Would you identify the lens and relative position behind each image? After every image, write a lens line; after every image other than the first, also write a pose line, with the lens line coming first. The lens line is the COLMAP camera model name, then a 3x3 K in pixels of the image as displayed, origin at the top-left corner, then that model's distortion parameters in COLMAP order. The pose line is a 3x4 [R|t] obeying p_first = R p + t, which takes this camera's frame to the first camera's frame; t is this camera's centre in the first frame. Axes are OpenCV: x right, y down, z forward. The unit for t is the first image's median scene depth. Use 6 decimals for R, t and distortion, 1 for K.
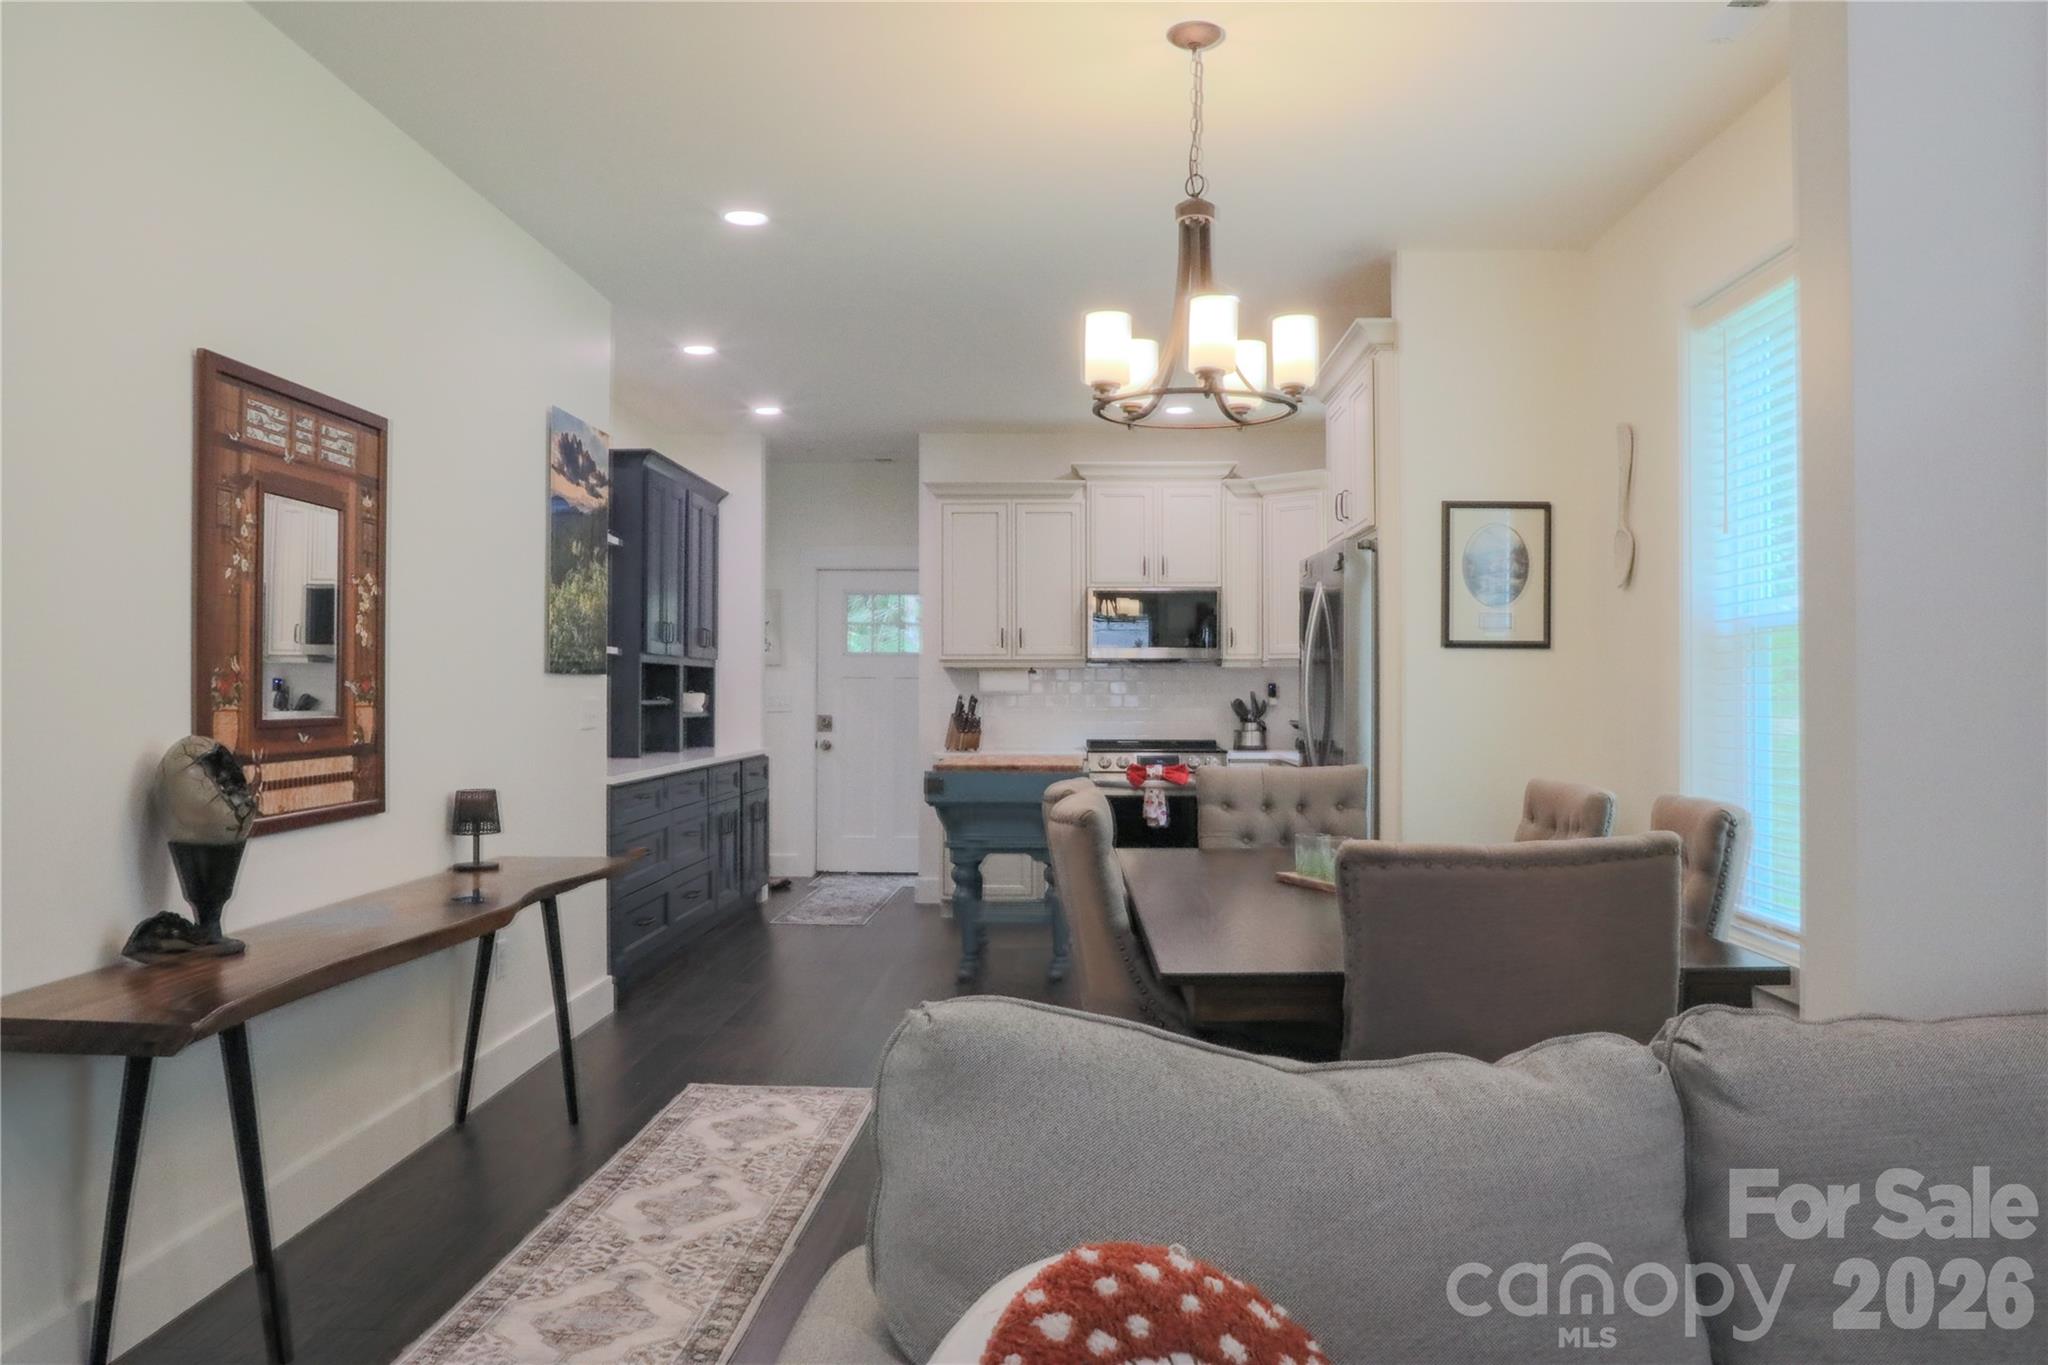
lens RADIAL K [[1485.9, 0, 1058.4], [0, 1485.9, 690.1], [0, 0, 1]] dist [-0.034423, 0.000592]
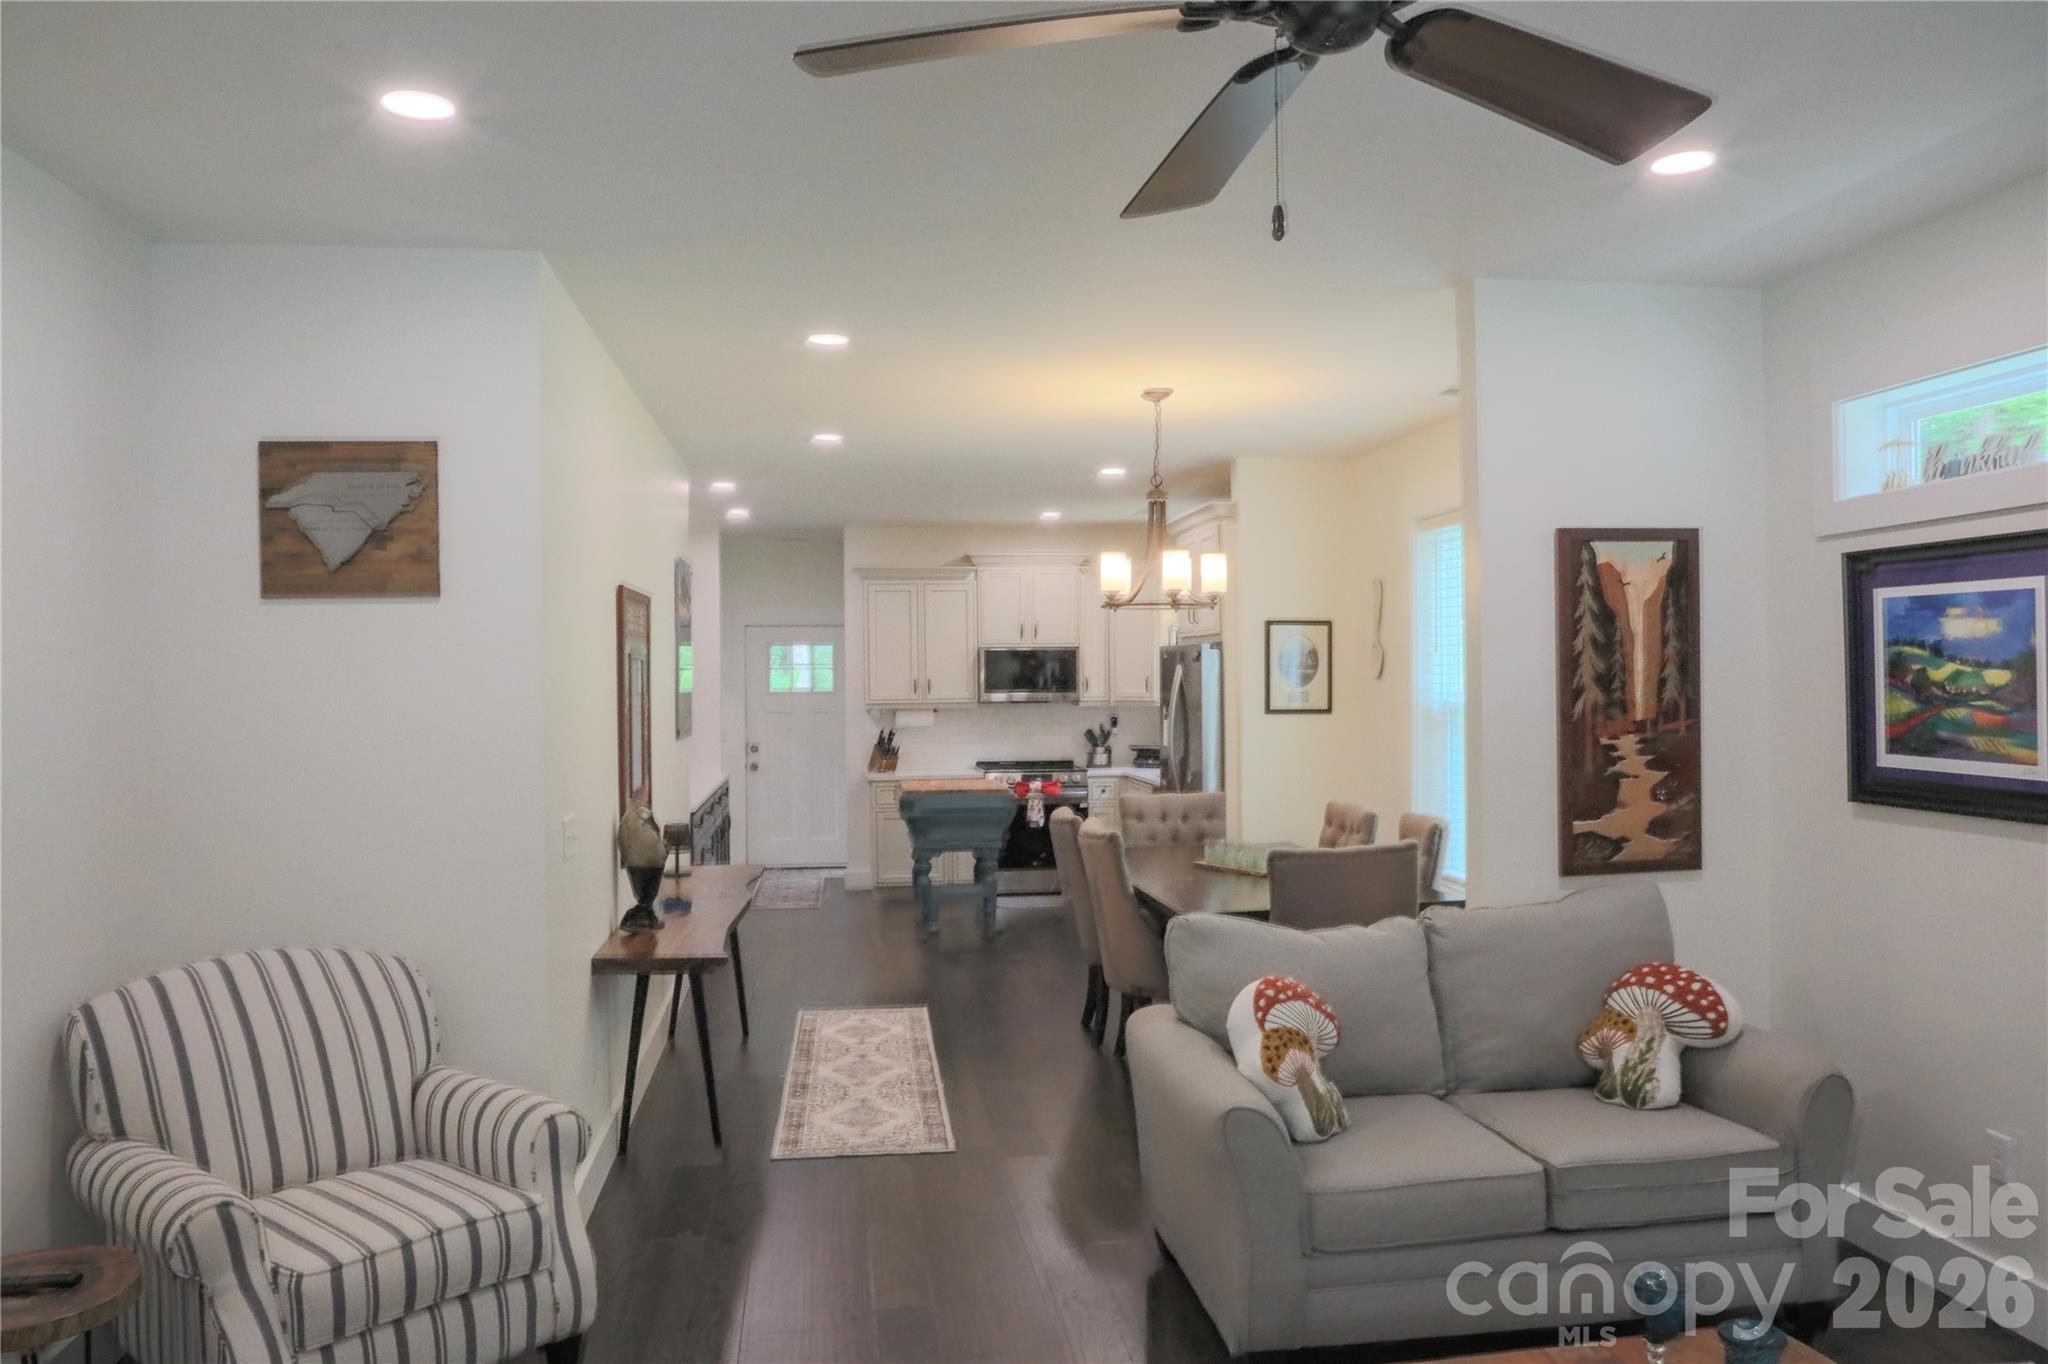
lens RADIAL K [[1493.6, 0, 1032.2], [0, 1493.6, 678.2], [0, 0, 1]] dist [-0.047681, 0.003652]
pose [[0.987254, -0.011735, 0.158718, -0.187616], [0.011106, 0.999927, 0.004852, -0.061184], [-0.158763, -0.003028, 0.987312, -0.414223]]
